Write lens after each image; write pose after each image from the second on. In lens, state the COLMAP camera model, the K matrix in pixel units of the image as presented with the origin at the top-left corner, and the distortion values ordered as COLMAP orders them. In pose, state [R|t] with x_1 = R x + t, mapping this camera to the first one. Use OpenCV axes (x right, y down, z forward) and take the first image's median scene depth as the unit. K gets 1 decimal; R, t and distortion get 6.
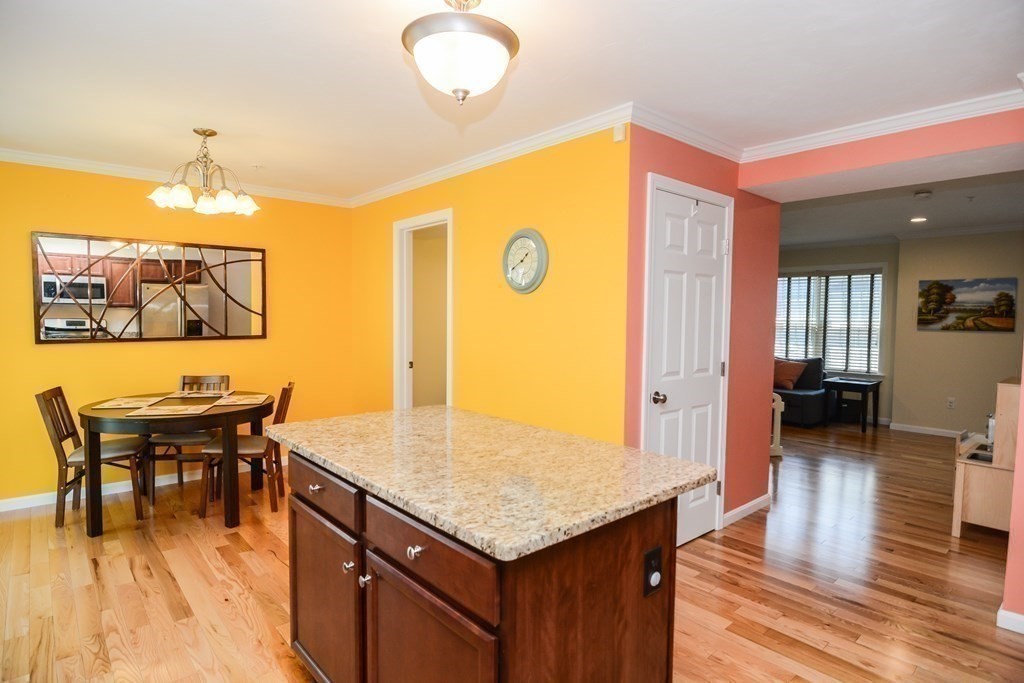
lens RADIAL K [[555.2, 0, 508.5], [0, 555.2, 345.3], [0, 0, 1]] dist [-0.007546, -0.008219]
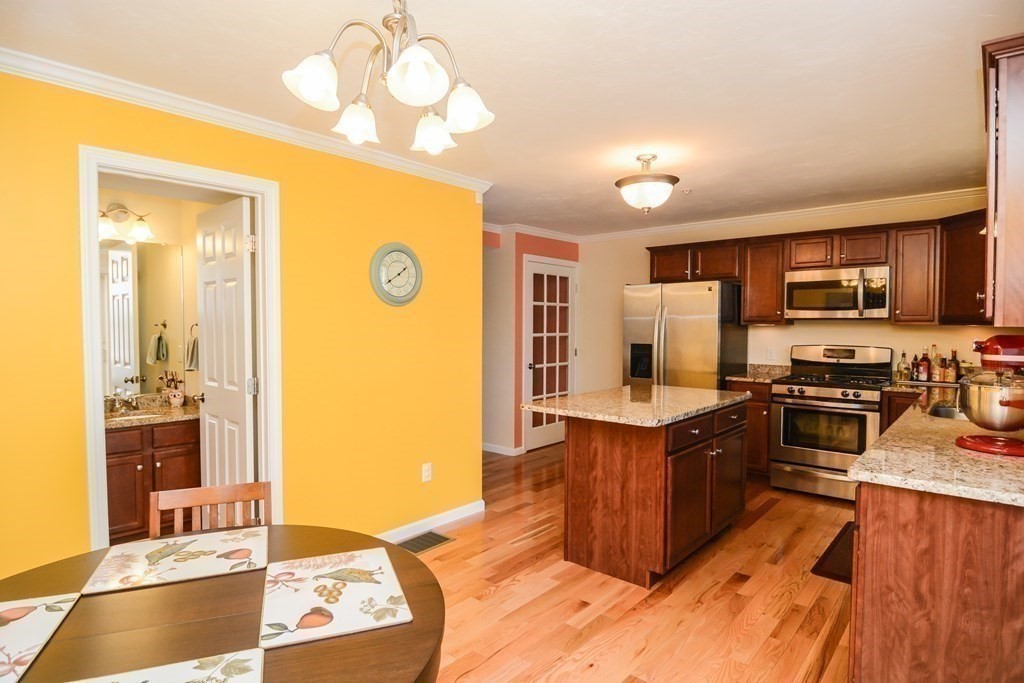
lens RADIAL K [[555.2, 0, 519.5], [0, 555.2, 344.6], [0, 0, 1]] dist [-0.007546, -0.008219]
pose [[-0.134351, -0.040643, 0.990100, -0.977595], [0.054718, 0.997330, 0.048365, -0.061283], [-0.989422, 0.060675, -0.131768, 0.901793]]
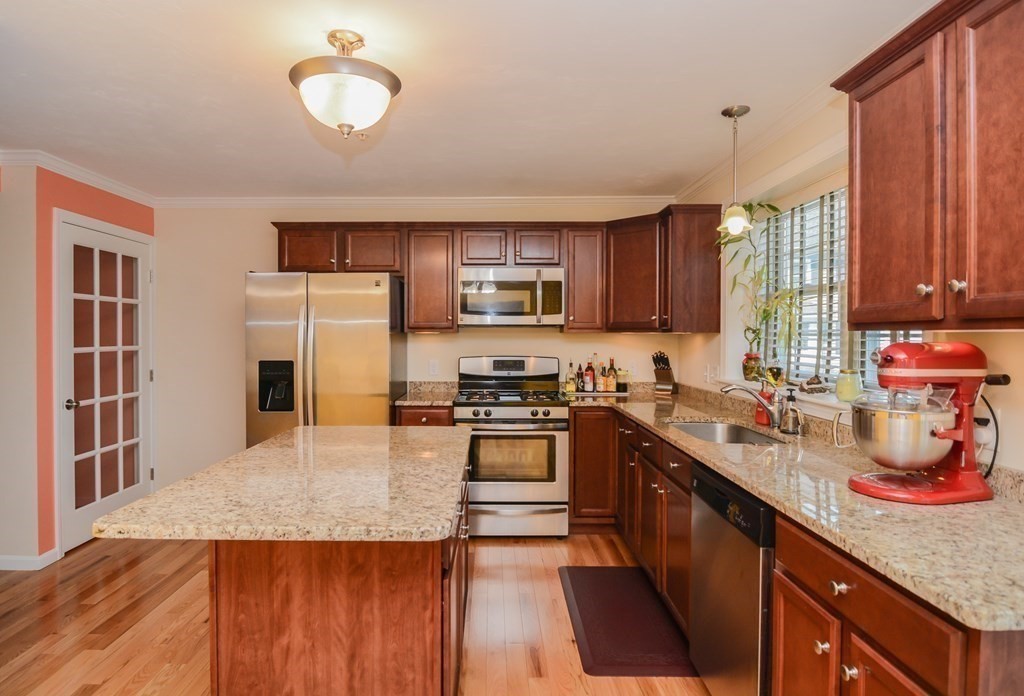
lens RADIAL K [[572.5, 0, 492.8], [0, 572.5, 343.1], [0, 0, 1]] dist [-0.015869, -0.002420]
pose [[-0.739265, -0.014368, 0.673261, -0.539528], [0.034902, 0.997611, 0.059613, -0.053206], [-0.672509, 0.067568, -0.736998, 0.876964]]
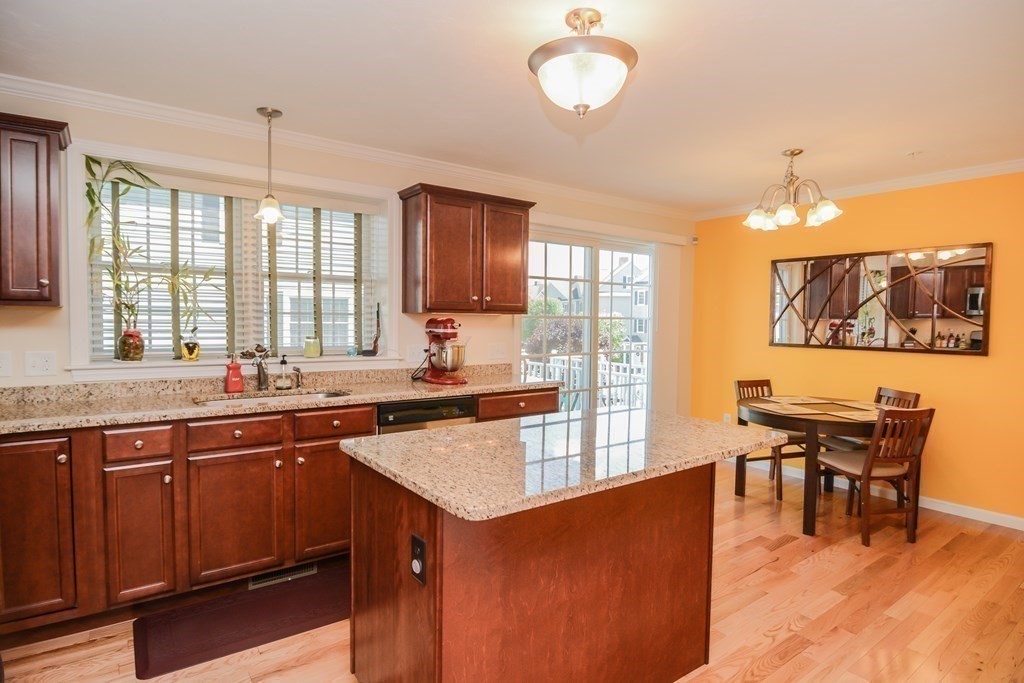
lens RADIAL K [[555.2, 0, 508.8], [0, 555.2, 337.6], [0, 0, 1]] dist [-0.007546, -0.008219]
pose [[-0.092658, 0.022664, -0.995440, 0.540321], [-0.070998, 0.997046, 0.029309, -0.017276], [0.993164, 0.073390, -0.090775, 0.533090]]
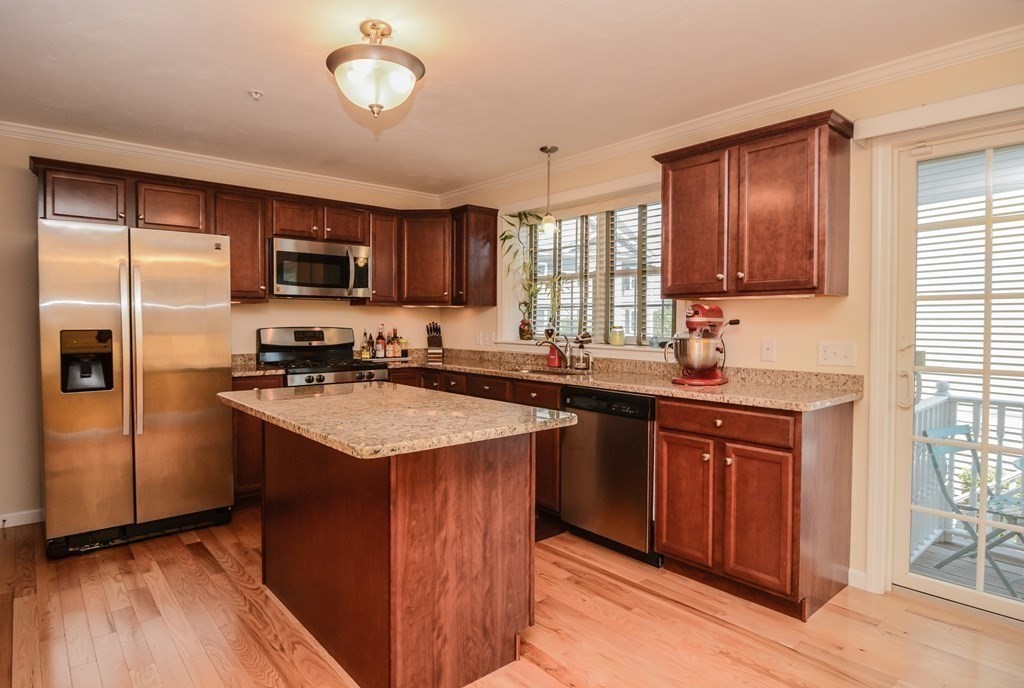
lens RADIAL K [[555.2, 0, 509.2], [0, 555.2, 337.8], [0, 0, 1]] dist [-0.007546, -0.008219]
pose [[-0.999561, -0.007501, 0.028655, -0.216624], [-0.004957, 0.996124, 0.087823, -0.037372], [-0.029202, 0.087642, -0.995724, 1.174332]]
